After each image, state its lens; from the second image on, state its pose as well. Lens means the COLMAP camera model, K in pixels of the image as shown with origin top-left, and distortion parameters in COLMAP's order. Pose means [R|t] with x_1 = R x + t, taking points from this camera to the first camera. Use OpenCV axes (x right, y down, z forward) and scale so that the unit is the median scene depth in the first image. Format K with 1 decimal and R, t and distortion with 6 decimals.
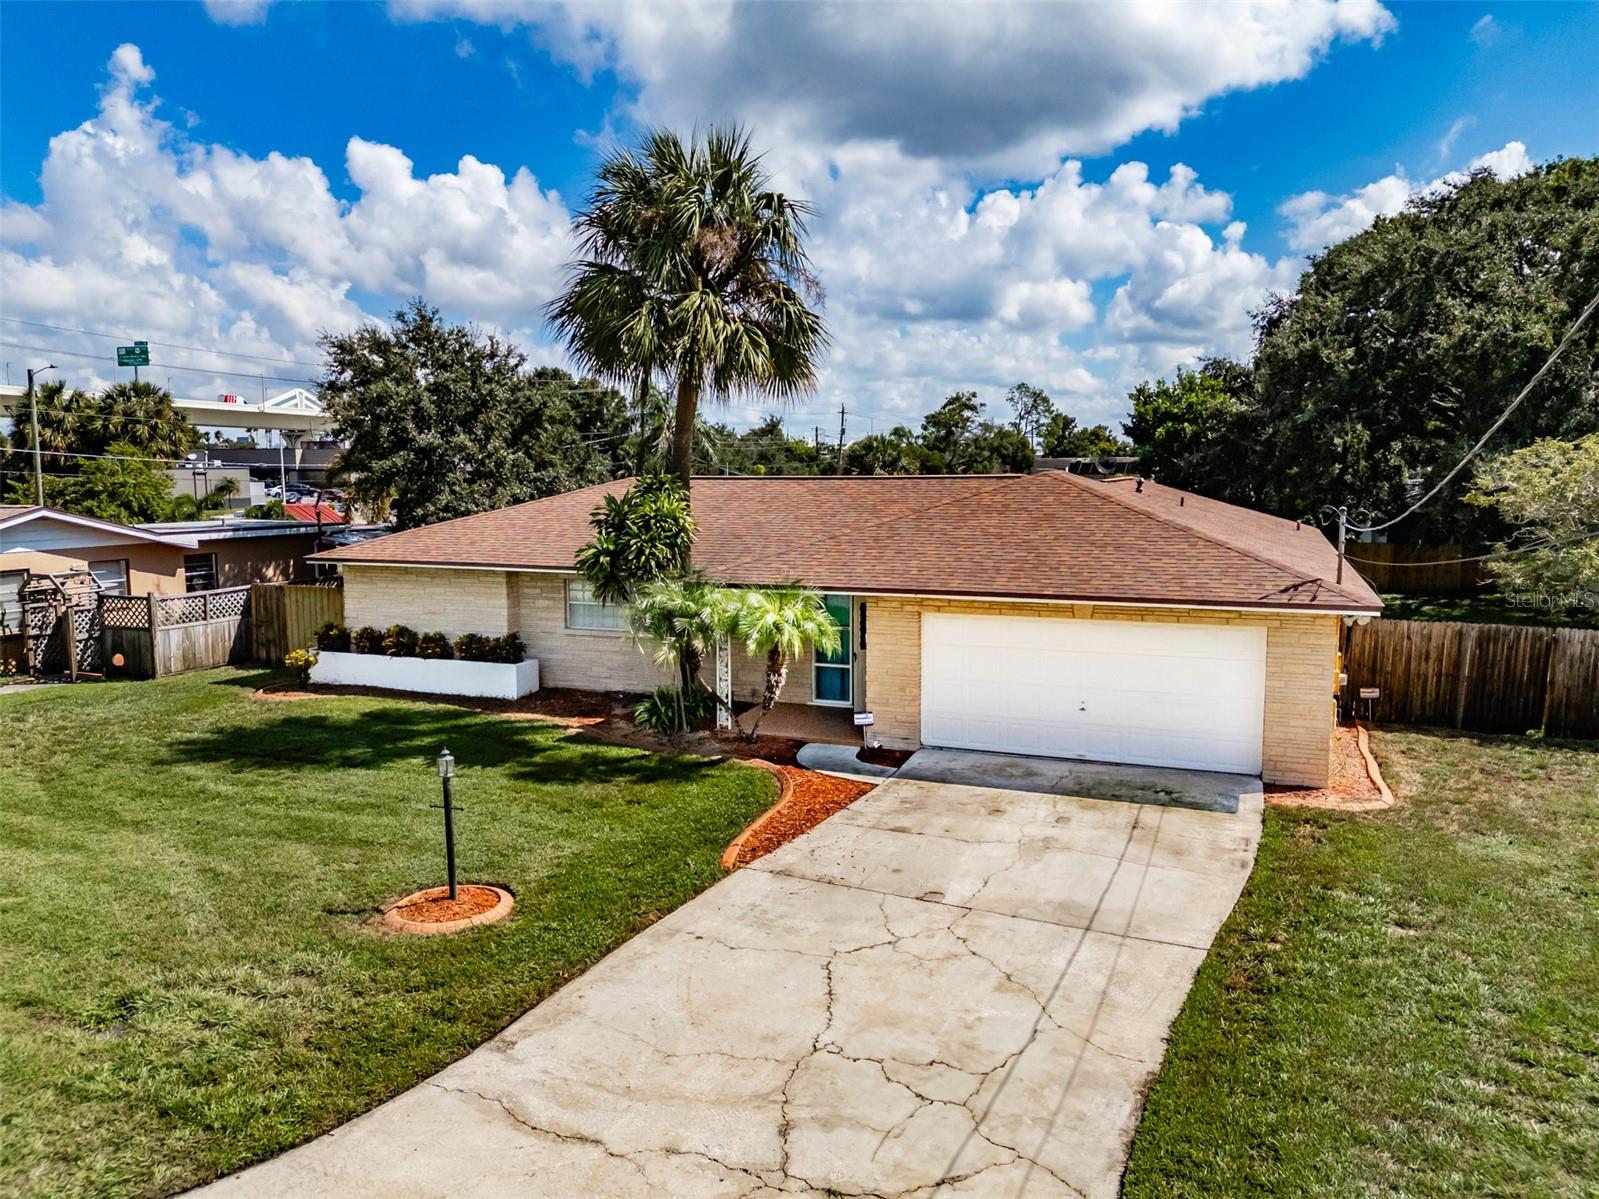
lens RADIAL K [[1186.9, 0, 777.9], [0, 1186.9, 631.0], [0, 0, 1]] dist [0.037452, -0.000586]
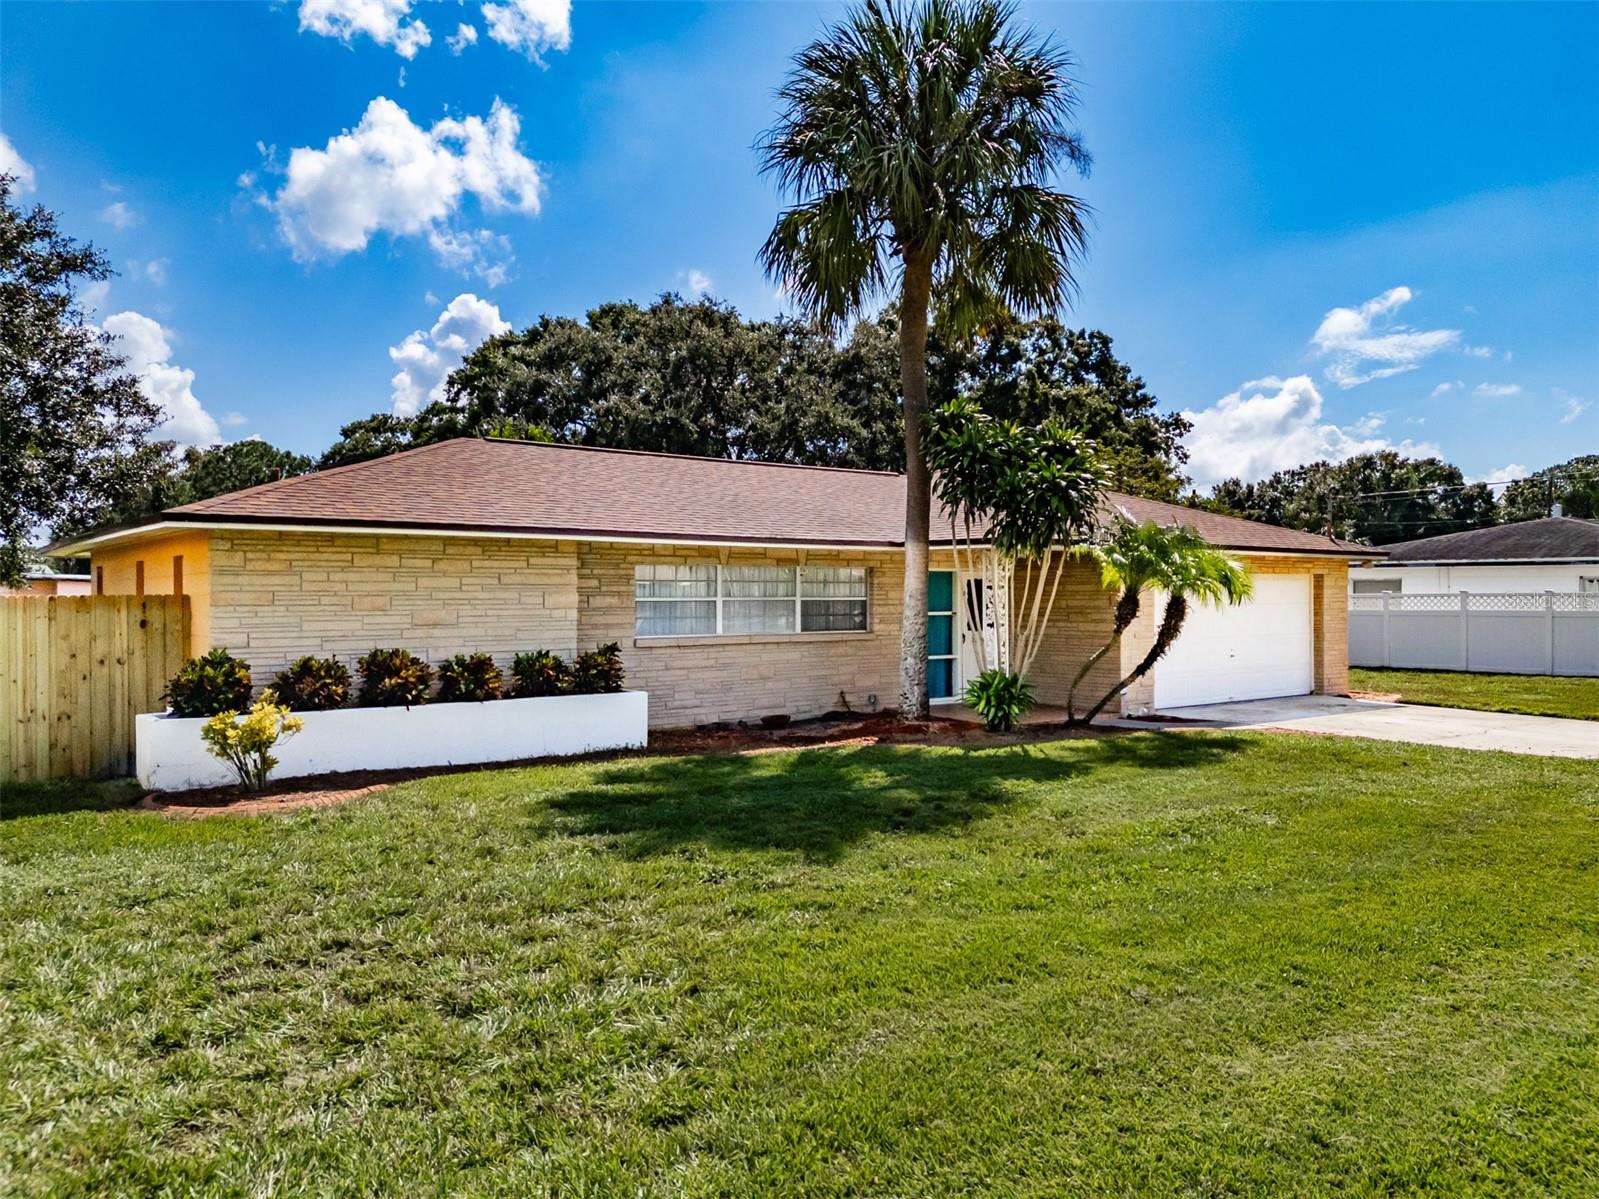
lens RADIAL K [[1159.3, 0, 799.5], [0, 1159.3, 599.5], [0, 0, 1]] dist [0.022800, -0.003625]
pose [[0.498270, 0.005316, 0.867006, -0.690550], [0.121316, 0.989716, -0.075788, 0.035902], [-0.858493, 0.142945, 0.492501, 0.607694]]
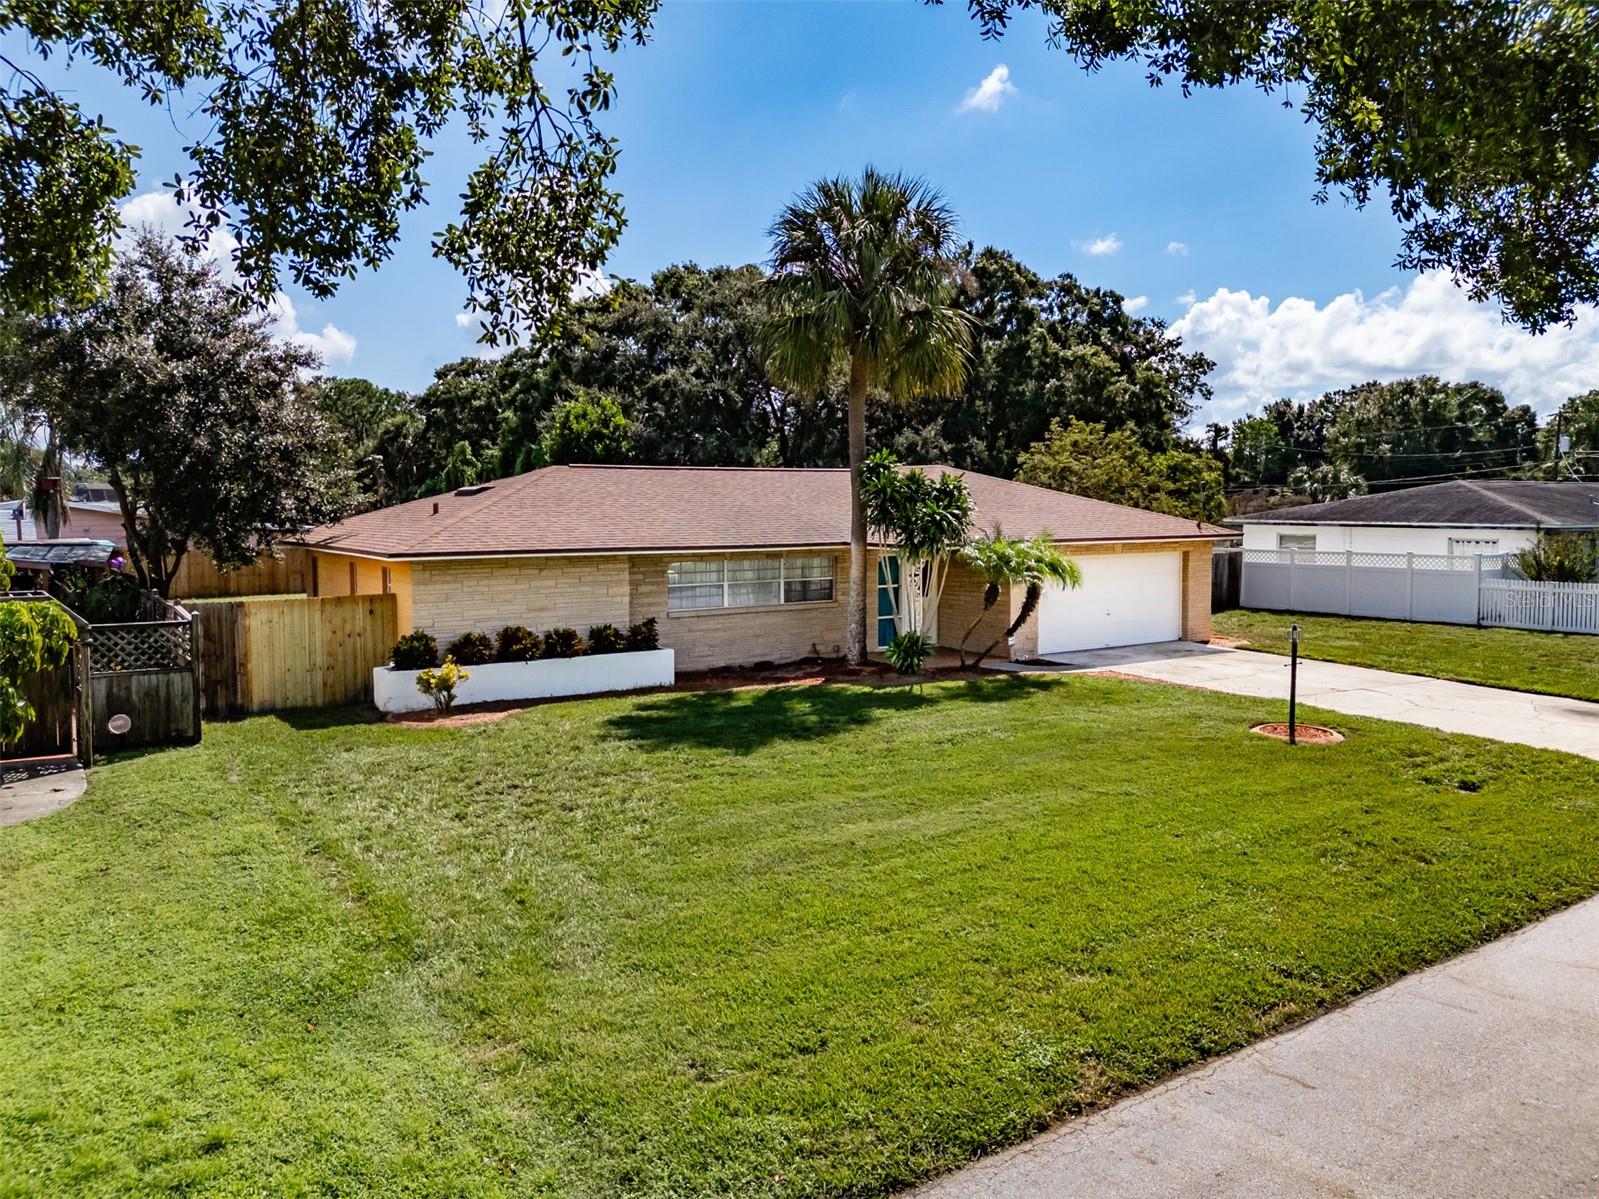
lens RADIAL K [[1185.3, 0, 802.0], [0, 1185.3, 590.9], [0, 0, 1]] dist [0.031355, -0.006259]
pose [[0.555499, -0.059954, 0.829353, -0.941989], [0.119476, 0.992803, -0.008255, 0.001859], [-0.822889, 0.103674, 0.558664, 0.354154]]
